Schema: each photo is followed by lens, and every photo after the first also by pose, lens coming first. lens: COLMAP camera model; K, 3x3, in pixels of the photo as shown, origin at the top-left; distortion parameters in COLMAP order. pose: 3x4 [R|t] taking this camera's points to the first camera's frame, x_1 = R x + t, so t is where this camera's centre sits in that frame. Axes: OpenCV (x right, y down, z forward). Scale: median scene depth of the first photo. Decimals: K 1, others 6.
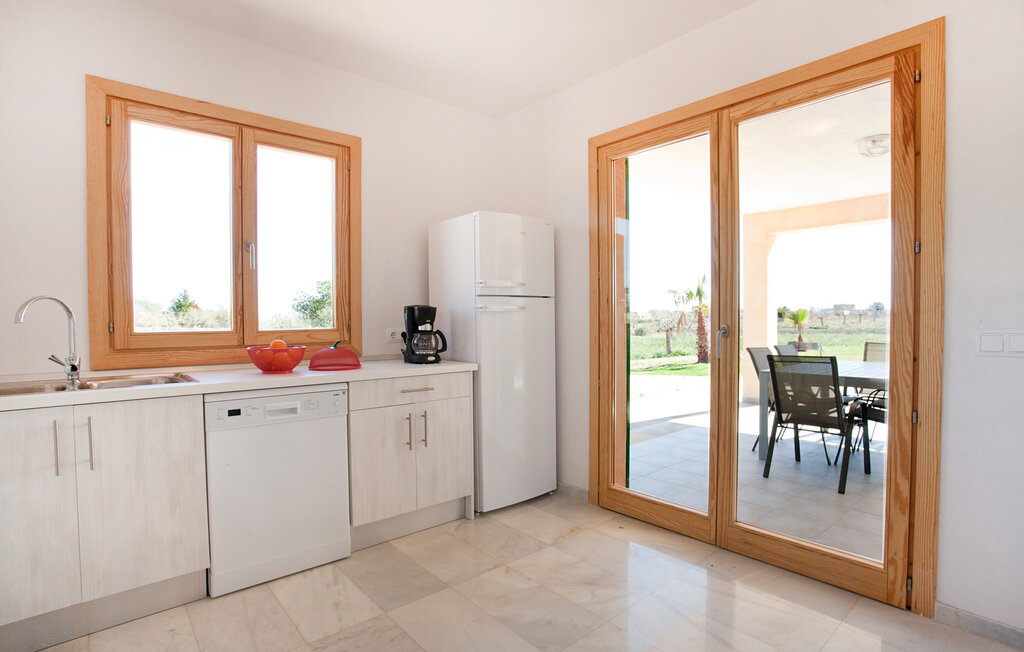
lens RADIAL K [[516.3, 0, 511.1], [0, 516.3, 336.3], [0, 0, 1]] dist [-0.032221, 0.000964]
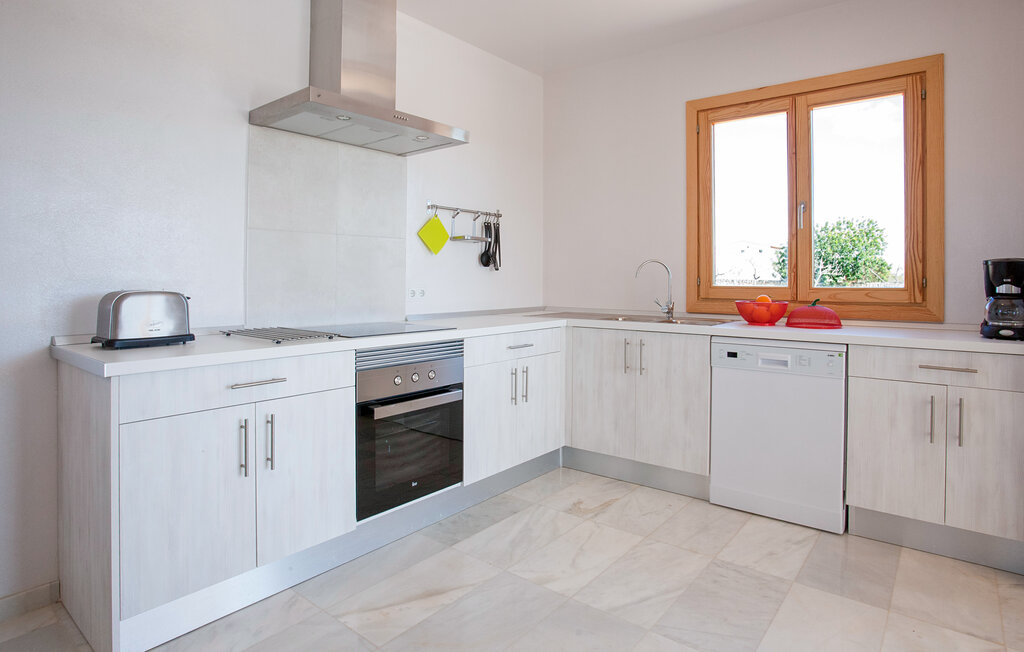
lens RADIAL K [[581.5, 0, 511.8], [0, 581.5, 281.9], [0, 0, 1]] dist [-0.001606, -0.000491]
pose [[0.187030, 0.010120, -0.982302, 0.626467], [-0.038952, 0.999237, 0.002878, -0.002898], [0.981582, 0.037724, 0.187281, 0.220554]]
